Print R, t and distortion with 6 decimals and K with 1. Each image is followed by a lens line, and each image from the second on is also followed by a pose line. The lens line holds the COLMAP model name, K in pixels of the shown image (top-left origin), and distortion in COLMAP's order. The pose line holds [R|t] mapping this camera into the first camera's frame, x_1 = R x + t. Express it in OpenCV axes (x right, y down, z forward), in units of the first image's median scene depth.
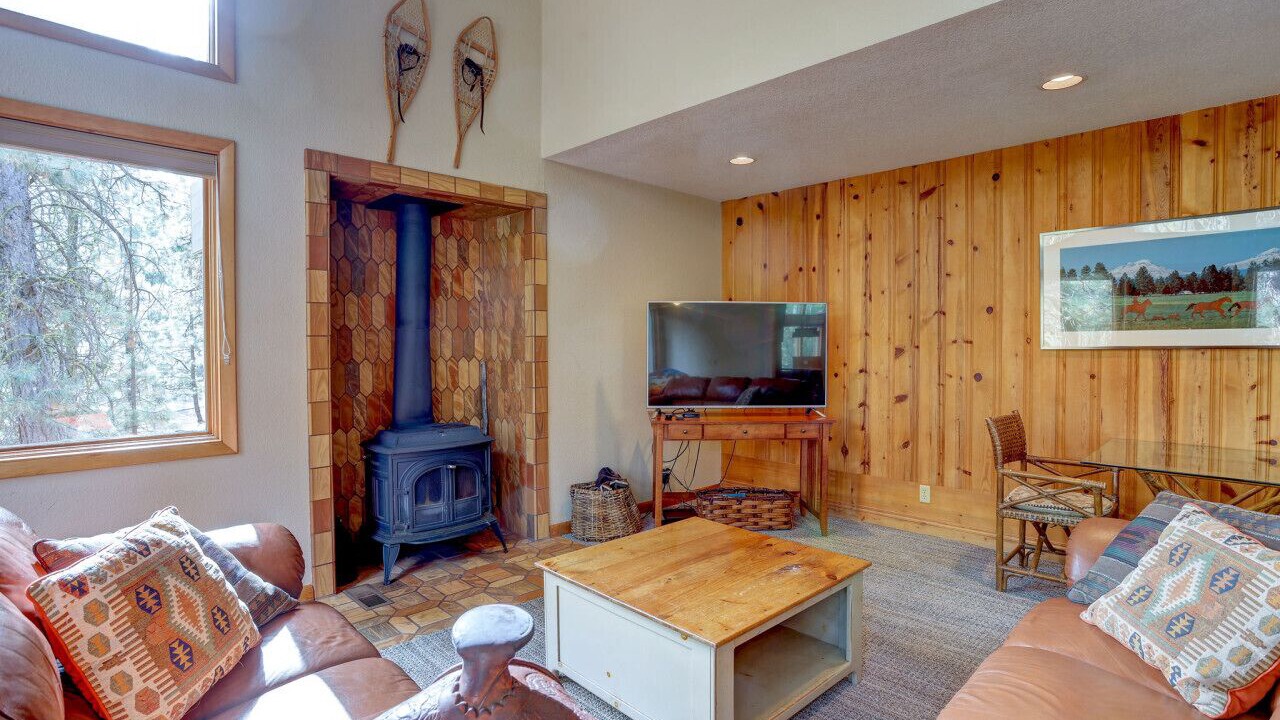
lens RADIAL K [[638.0, 0, 623.0], [0, 638.0, 351.1], [0, 0, 1]] dist [-0.033695, 0.006172]
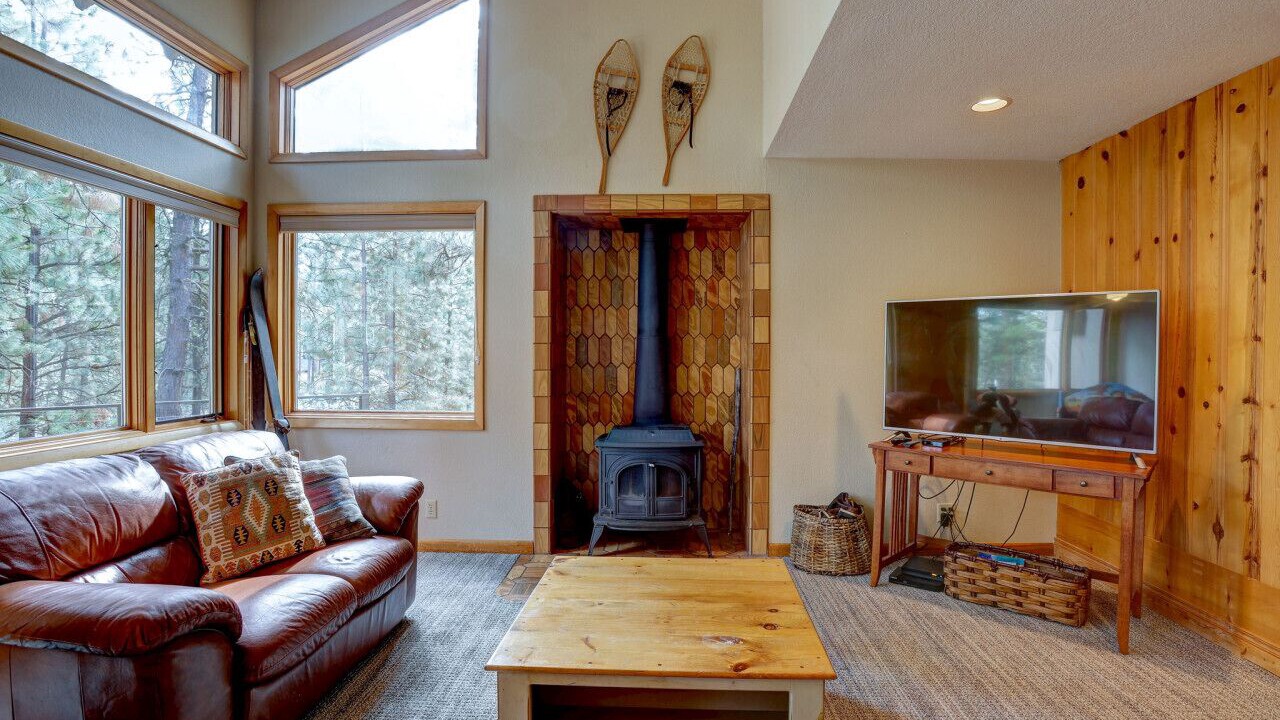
lens RADIAL K [[620.8, 0, 644.4], [0, 620.8, 355.3], [0, 0, 1]] dist [-0.062375, 0.020264]
pose [[0.694549, 0.010529, -0.719368, 0.419888], [-0.015132, 0.999886, 0.000025, -0.002668], [0.719286, 0.010868, 0.694629, 0.231333]]
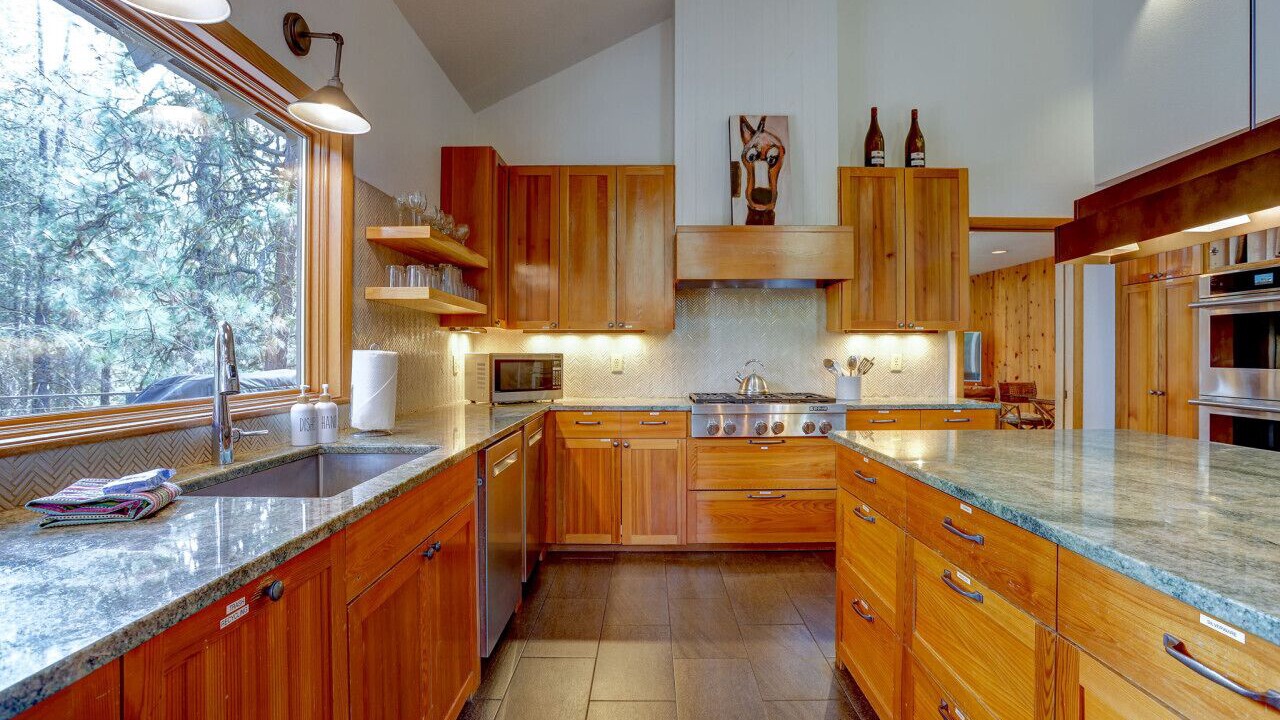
lens RADIAL K [[620.8, 0, 643.8], [0, 620.8, 350.1], [0, 0, 1]] dist [-0.062375, 0.020264]
pose [[0.719904, -0.000625, -0.694073, 0.977124], [-0.012304, 0.999831, -0.013662, 0.027901], [0.693965, 0.018375, 0.719775, -1.302246]]
